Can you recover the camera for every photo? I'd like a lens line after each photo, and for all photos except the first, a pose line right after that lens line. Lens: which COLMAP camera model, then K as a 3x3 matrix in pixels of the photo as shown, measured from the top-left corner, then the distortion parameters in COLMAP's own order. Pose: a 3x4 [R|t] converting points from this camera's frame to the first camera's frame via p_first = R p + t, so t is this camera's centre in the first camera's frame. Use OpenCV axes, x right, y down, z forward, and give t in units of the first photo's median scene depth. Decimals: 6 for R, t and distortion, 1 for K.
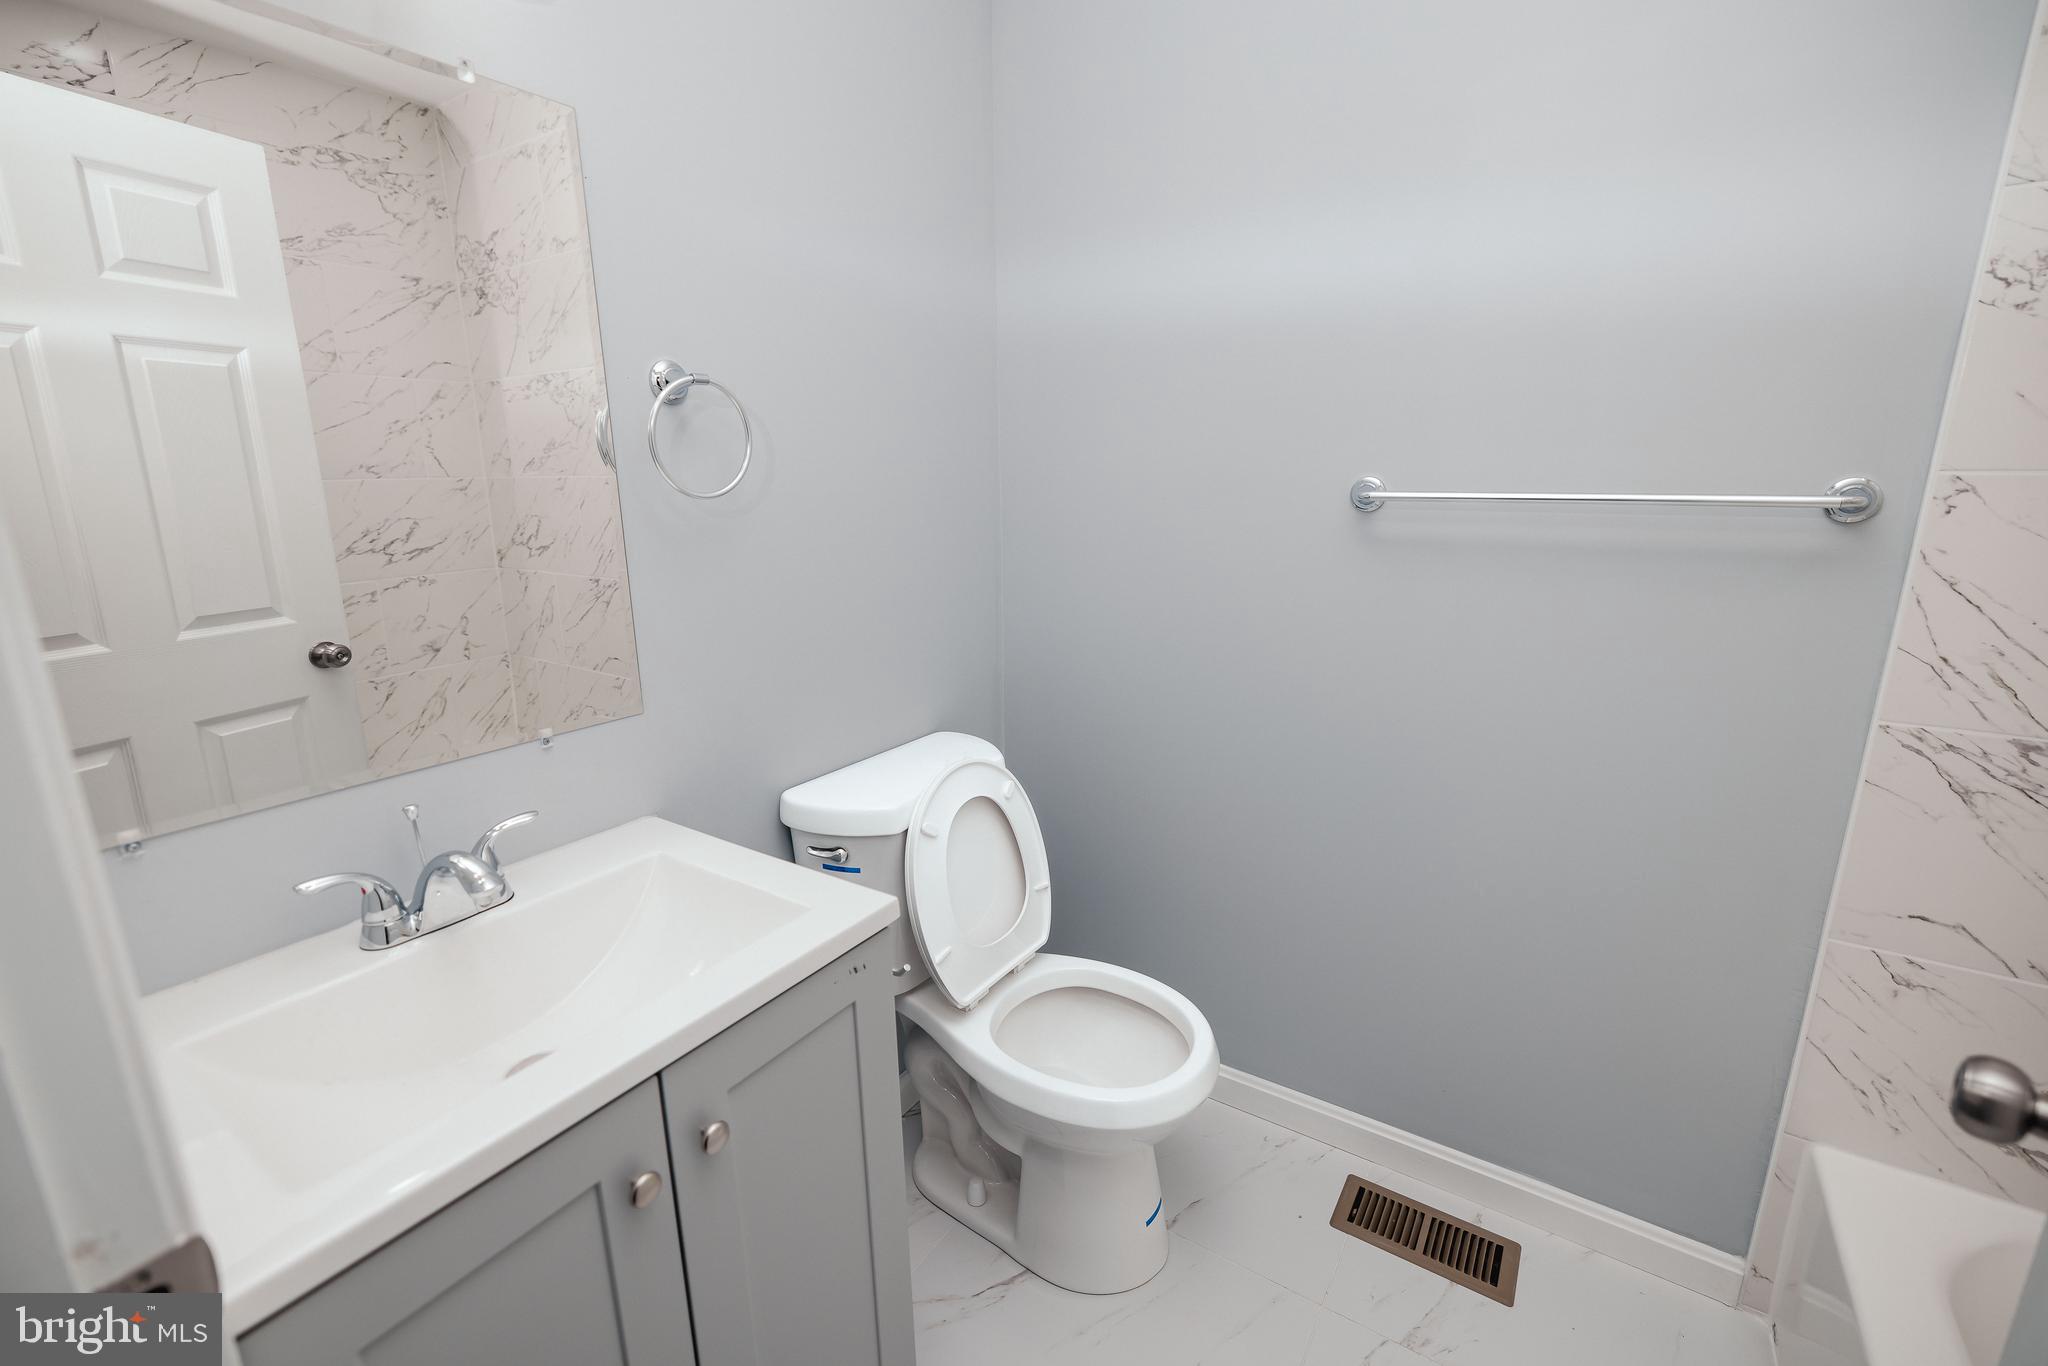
lens RADIAL K [[856.3, 0, 1030.0], [0, 856.3, 675.0], [0, 0, 1]] dist [0.000495, -0.000561]
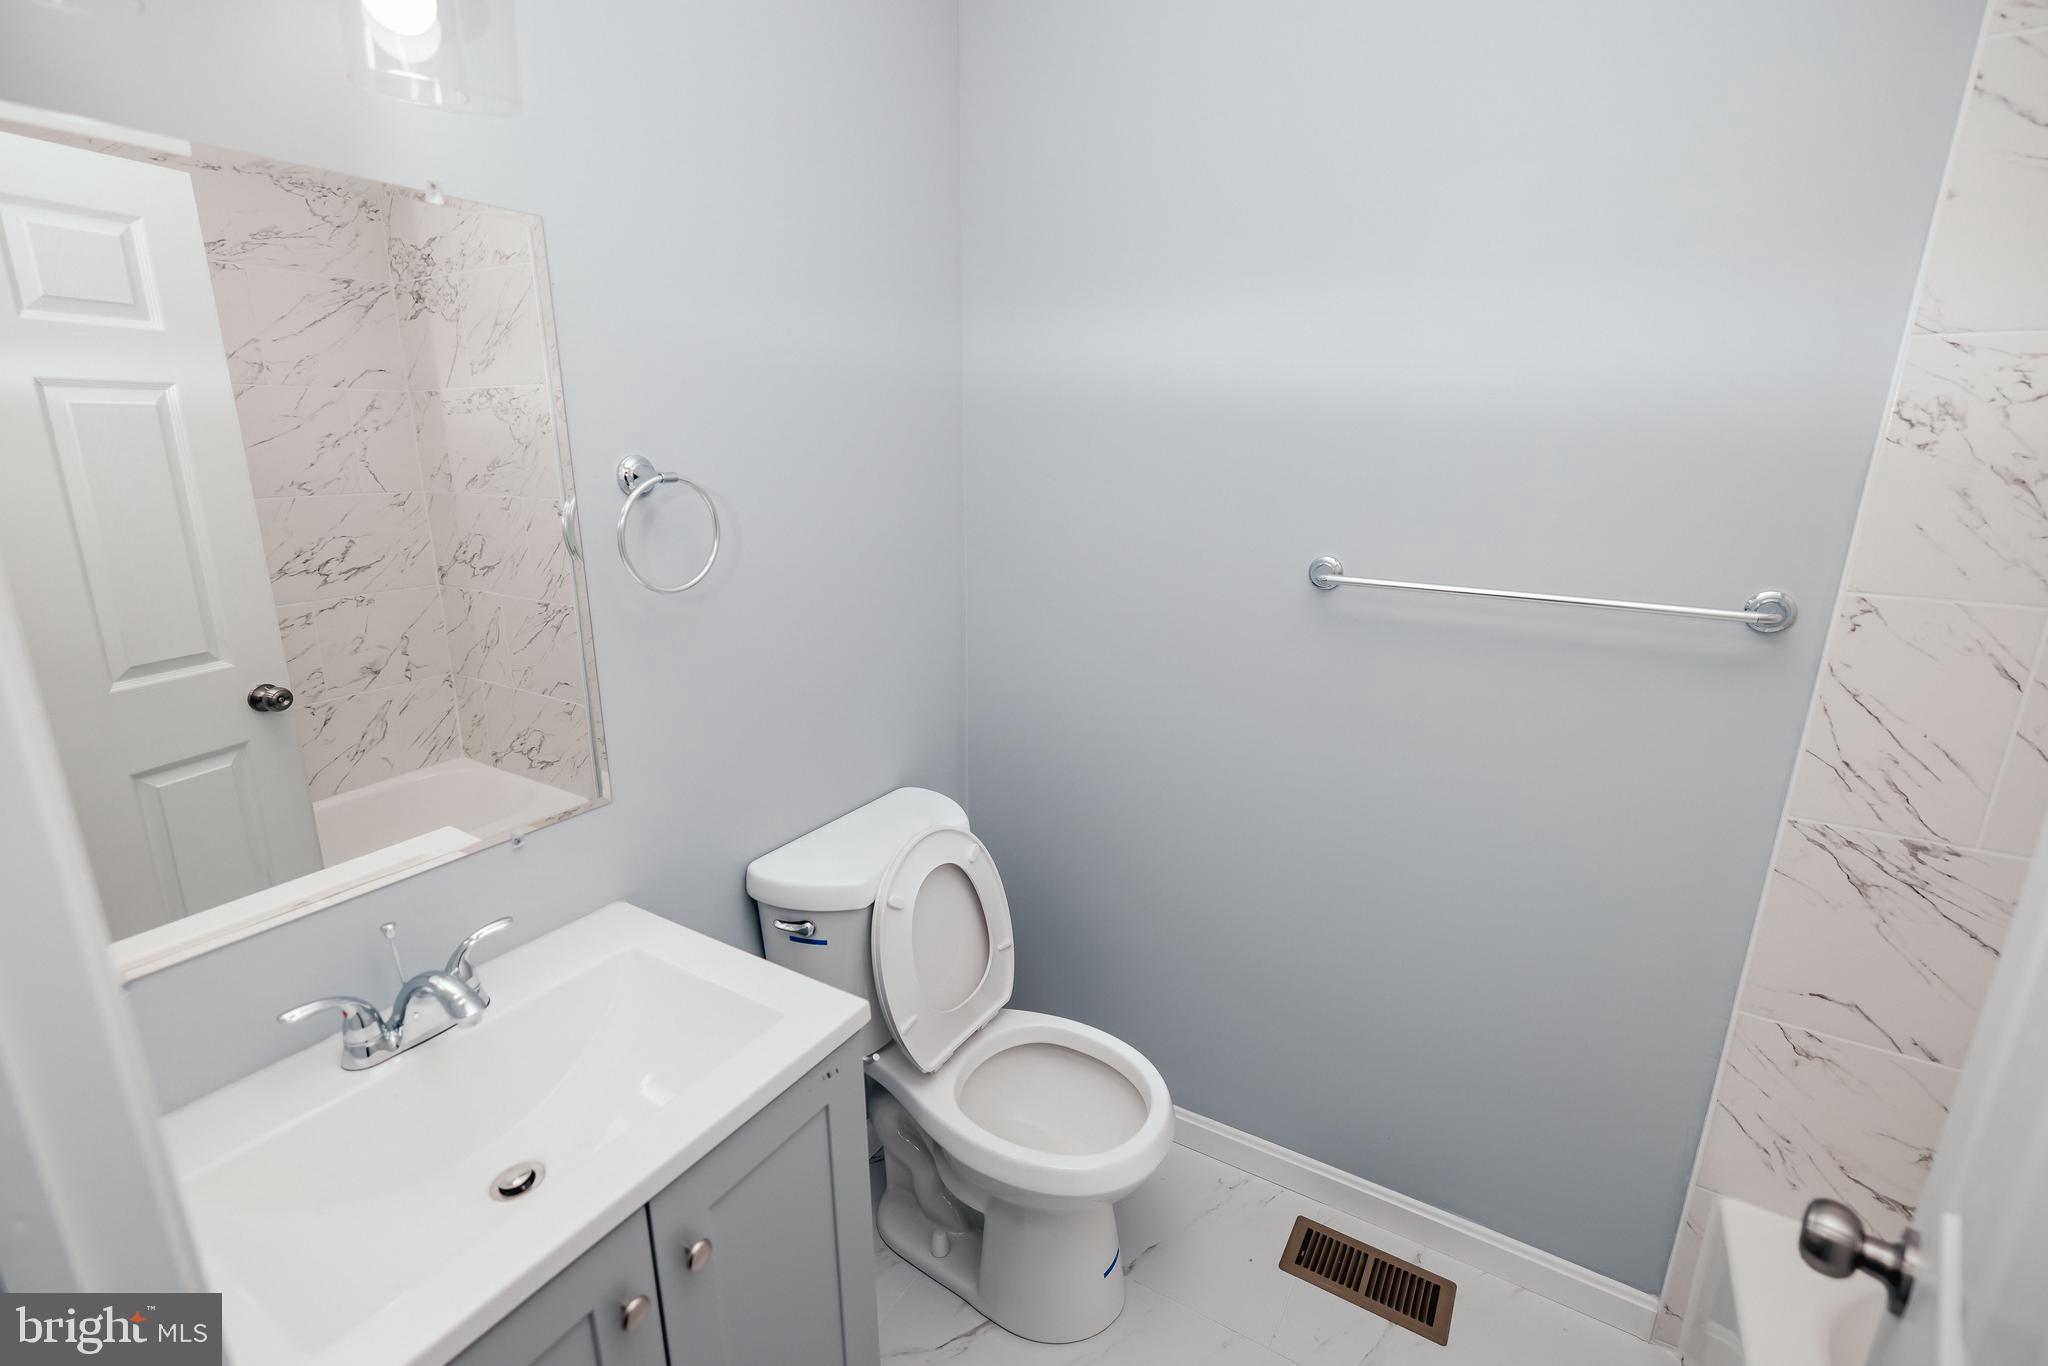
lens RADIAL K [[887.2, 0, 1028.0], [0, 887.2, 679.2], [0, 0, 1]] dist [-0.000239, 0.000064]
pose [[0.999152, 0.004036, 0.040986, -0.004395], [-0.005356, 0.999468, 0.032163, -0.122389], [-0.040834, -0.032355, 0.998642, -0.053374]]
